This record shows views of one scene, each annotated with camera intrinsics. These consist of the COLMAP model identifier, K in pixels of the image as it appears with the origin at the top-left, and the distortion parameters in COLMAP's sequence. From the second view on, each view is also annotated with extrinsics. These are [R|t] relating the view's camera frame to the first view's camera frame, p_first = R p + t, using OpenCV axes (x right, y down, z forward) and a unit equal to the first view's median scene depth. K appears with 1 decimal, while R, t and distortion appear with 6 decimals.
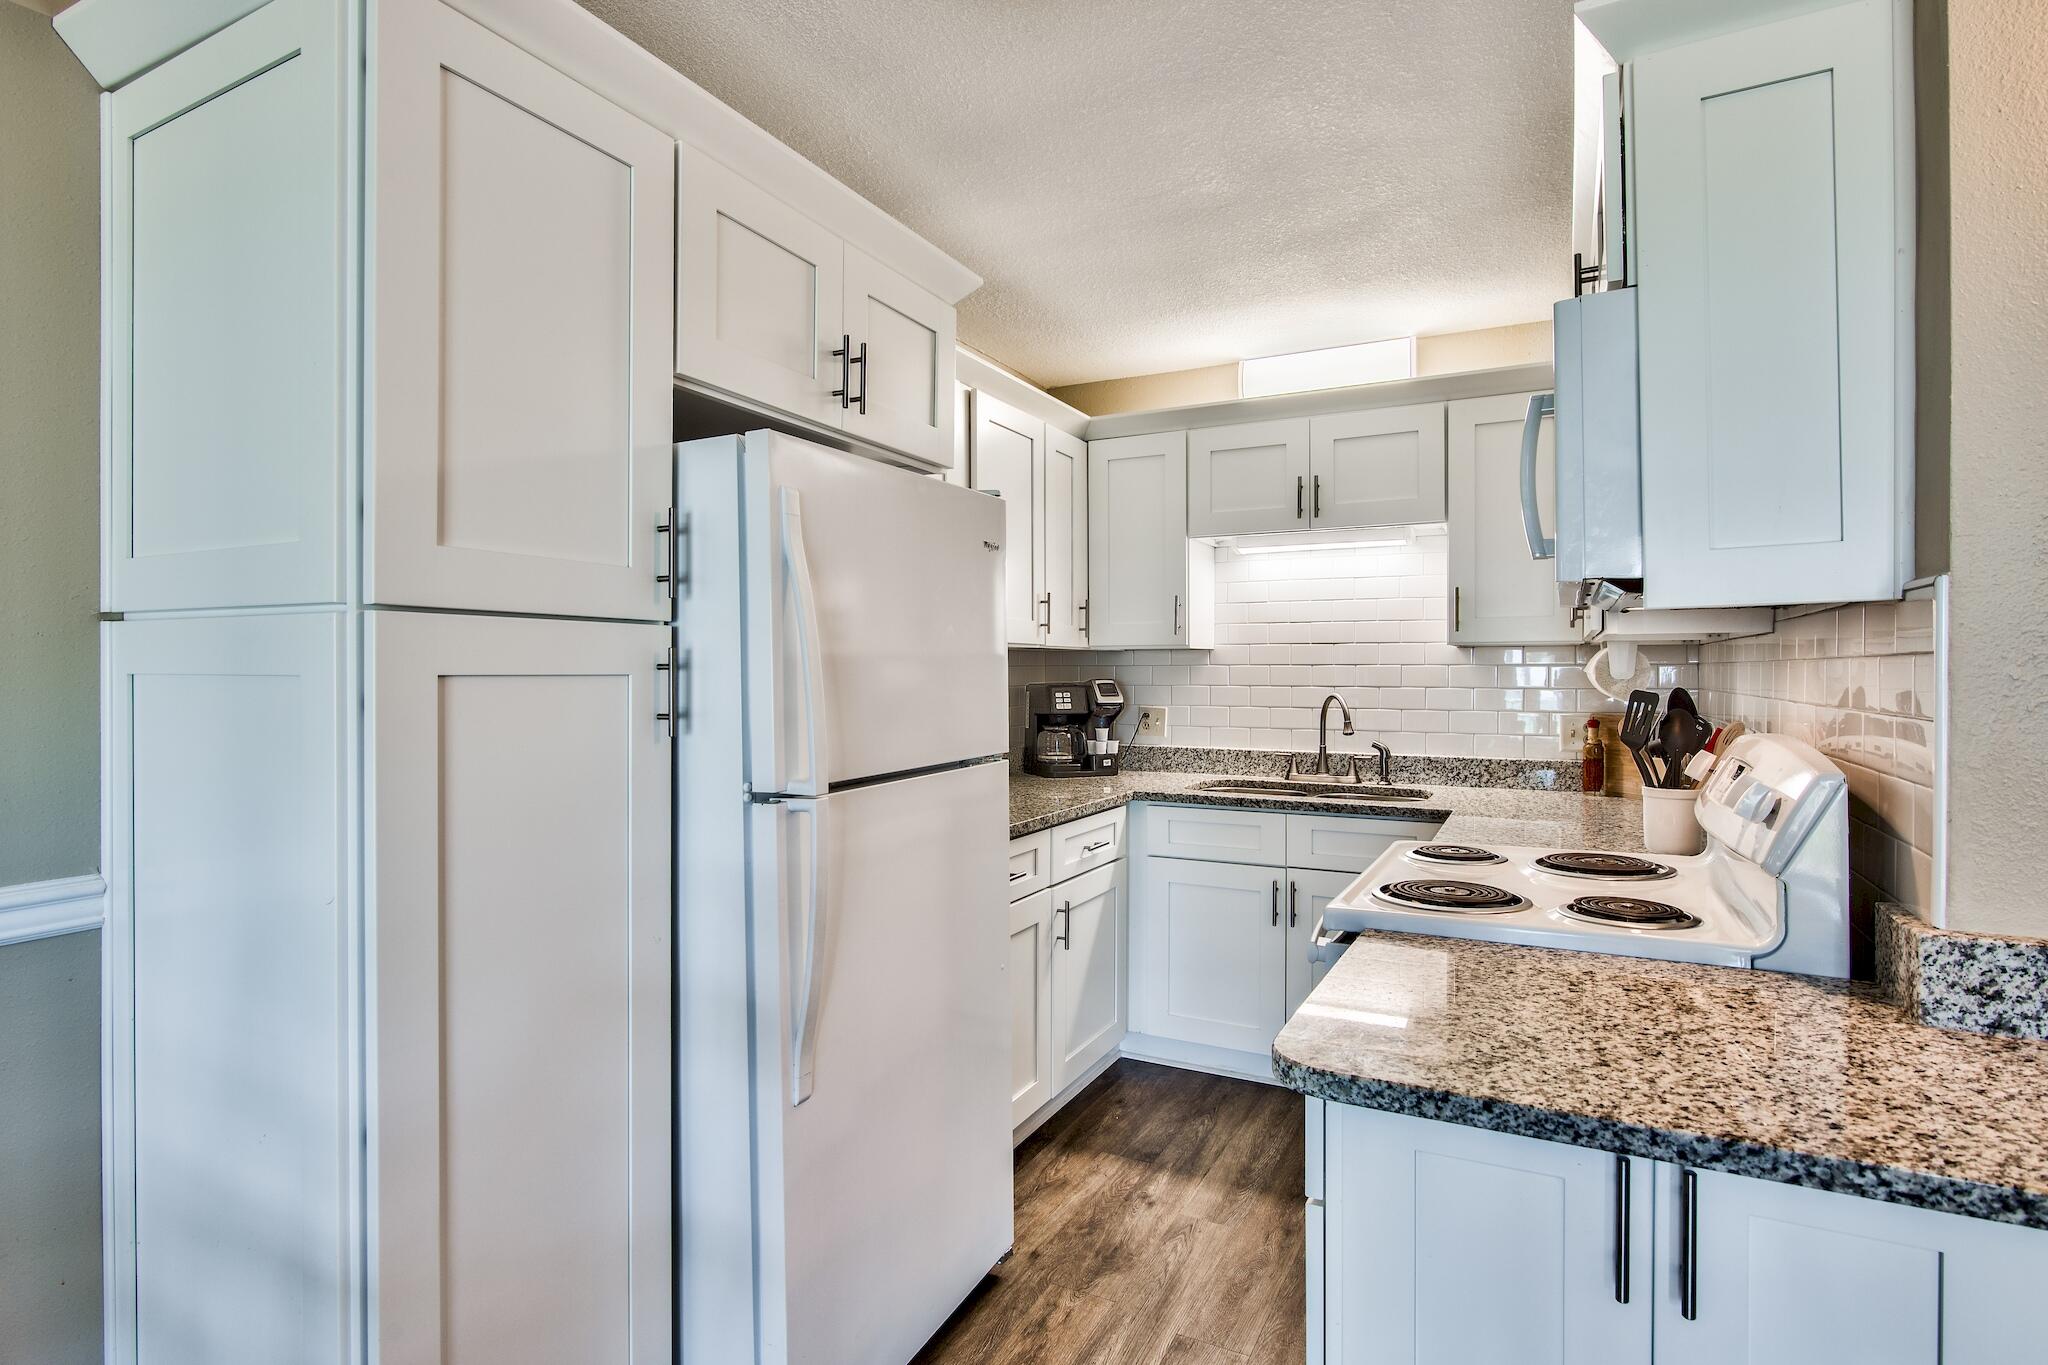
lens RADIAL K [[1022.1, 0, 1024.5], [0, 1022.1, 690.4], [0, 0, 1]] dist [-0.001454, -0.000371]
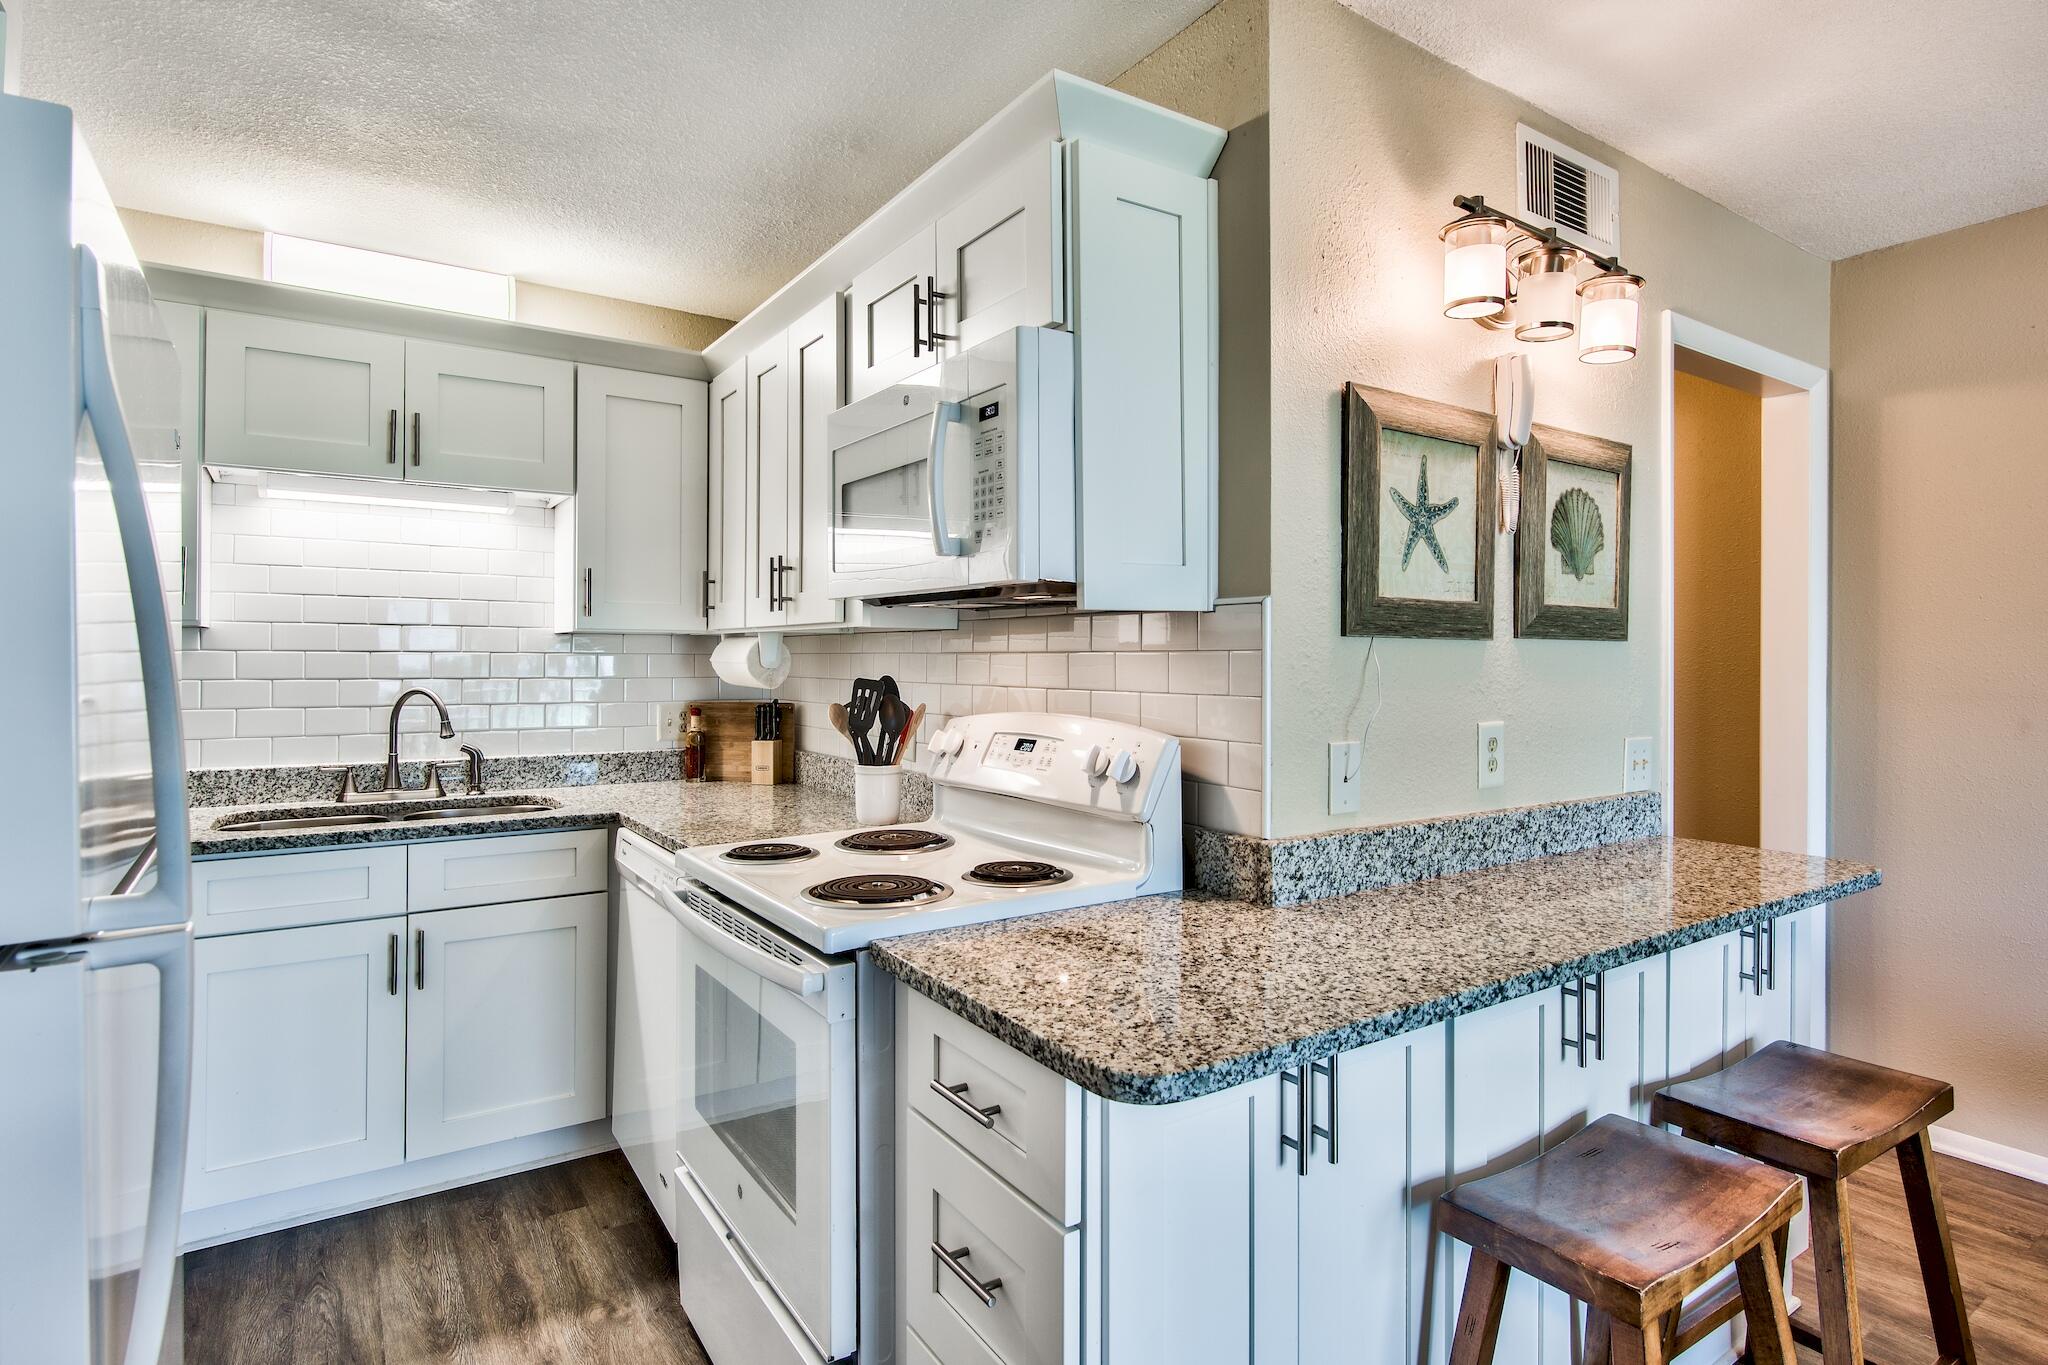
lens RADIAL K [[1057.5, 0, 1018.4], [0, 1057.5, 666.5], [0, 0, 1]] dist [0.001579, 0.000108]
pose [[0.490250, -0.002776, 0.871578, -0.210772], [0.013358, 0.999901, -0.004329, -0.004065], [-0.871480, 0.013764, 0.490238, 0.201622]]
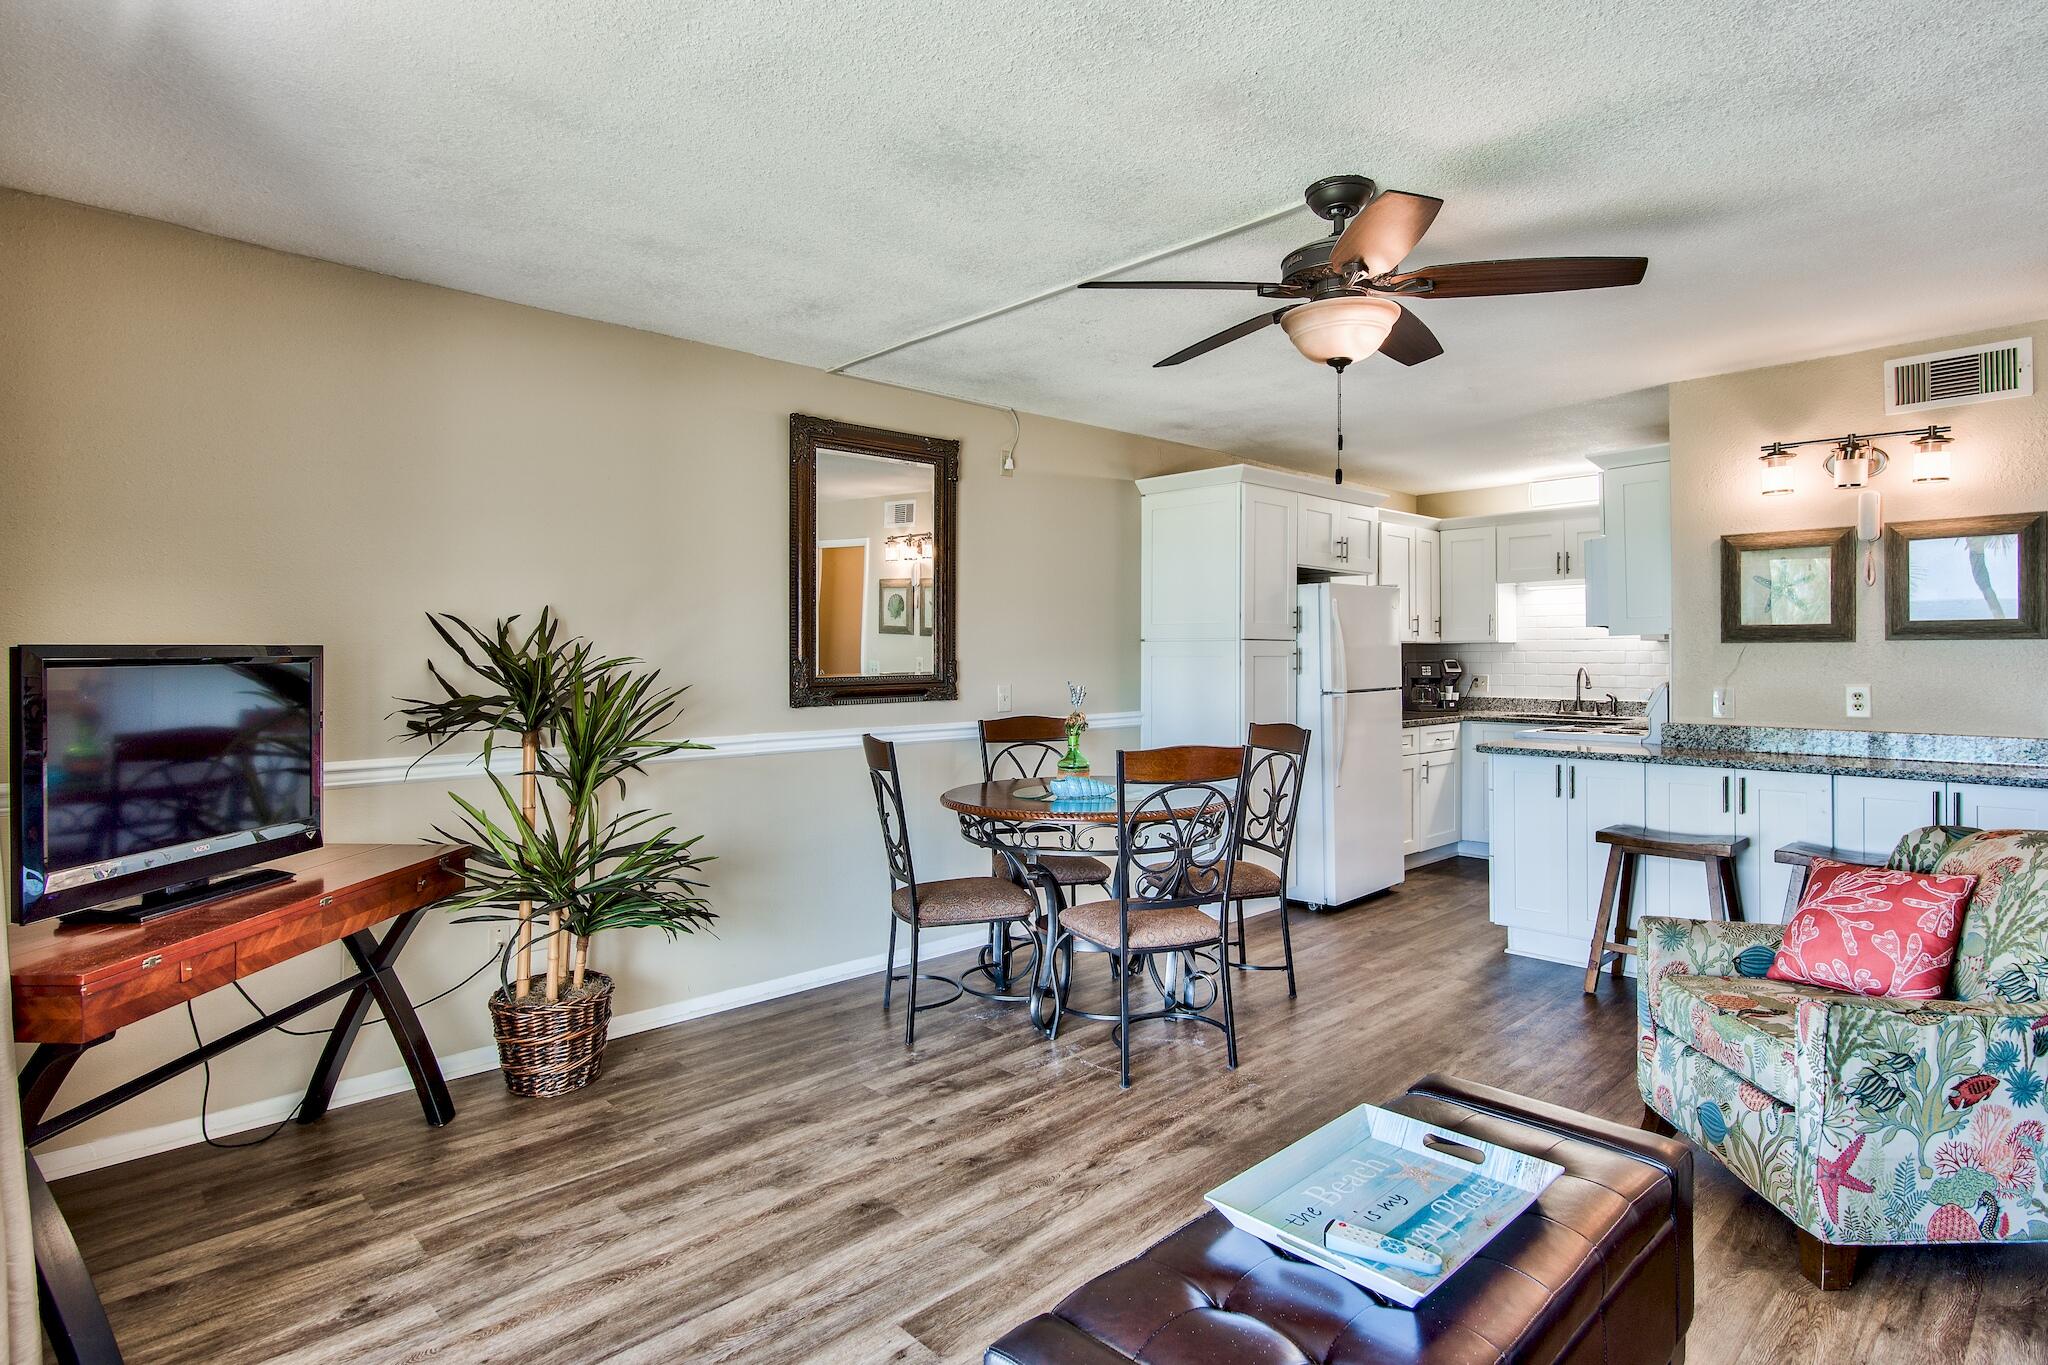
lens RADIAL K [[1038.4, 0, 1062.0], [0, 1038.4, 644.5], [0, 0, 1]] dist [-0.000846, 0.000150]
pose [[0.953130, -0.004568, -0.302525, -0.026404], [-0.004319, 0.999579, -0.028701, 0.023043], [0.302529, 0.028662, 0.952709, -1.176965]]
